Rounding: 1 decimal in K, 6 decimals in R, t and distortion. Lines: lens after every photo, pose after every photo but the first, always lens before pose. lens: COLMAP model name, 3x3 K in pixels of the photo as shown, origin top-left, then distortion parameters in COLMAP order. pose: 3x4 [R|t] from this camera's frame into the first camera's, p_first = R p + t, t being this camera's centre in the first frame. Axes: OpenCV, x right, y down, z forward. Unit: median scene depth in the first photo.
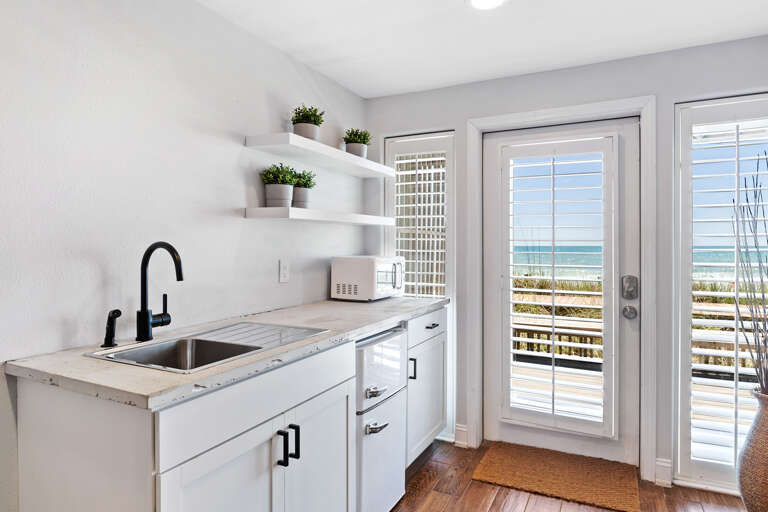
lens RADIAL K [[458.5, 0, 384.0], [0, 458.5, 256.0], [0, 0, 1]] dist [-0.003932, -0.000504]
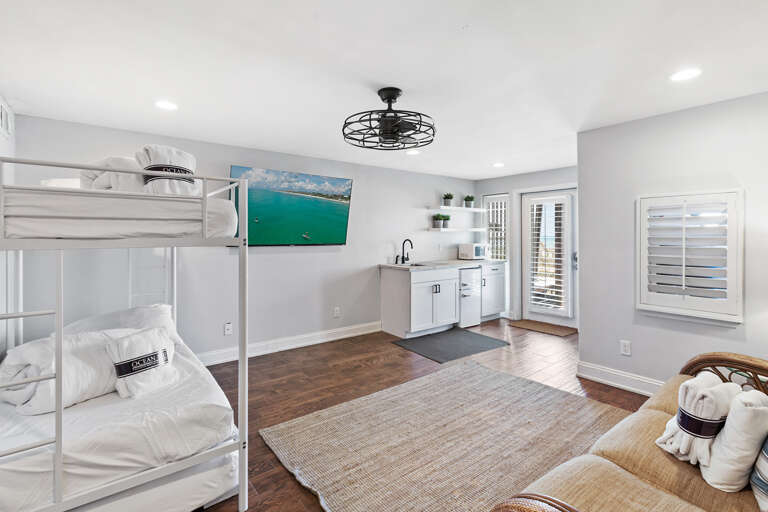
lens RADIAL K [[360.0, 0, 384.3], [0, 360.0, 240.9], [0, 0, 1]] dist [-0.000291, -0.000024]
pose [[0.908705, 0.001266, -0.417437, 0.447160], [-0.005624, 0.999942, -0.009210, 0.009743], [0.417401, 0.010717, 0.908659, -1.345182]]
